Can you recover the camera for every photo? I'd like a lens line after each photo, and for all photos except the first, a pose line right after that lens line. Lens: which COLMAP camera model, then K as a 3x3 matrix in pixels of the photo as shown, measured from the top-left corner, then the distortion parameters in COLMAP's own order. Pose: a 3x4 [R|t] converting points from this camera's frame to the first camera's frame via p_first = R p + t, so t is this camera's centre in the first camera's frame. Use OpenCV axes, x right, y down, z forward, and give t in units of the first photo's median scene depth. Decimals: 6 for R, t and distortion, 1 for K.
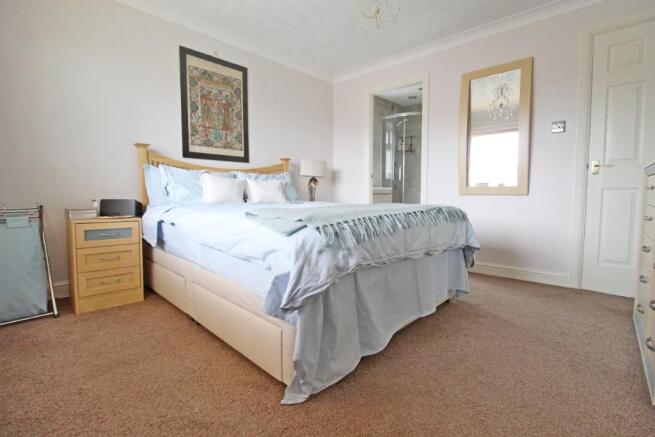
lens RADIAL K [[303.0, 0, 327.7], [0, 303.0, 215.6], [0, 0, 1]] dist [-0.004555, -0.000900]
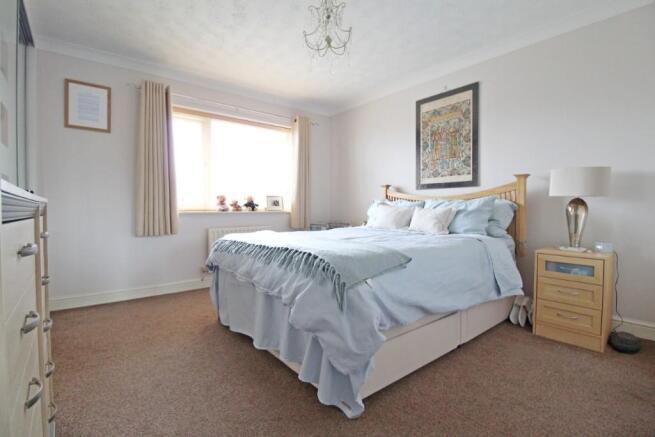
lens RADIAL K [[303.0, 0, 328.1], [0, 303.0, 214.3], [0, 0, 1]] dist [-0.004555, -0.000900]
pose [[-0.115410, 0.020315, -0.993110, 0.704852], [-0.075489, 0.996720, 0.029161, -0.091123], [0.990445, 0.078335, -0.113498, 0.711942]]
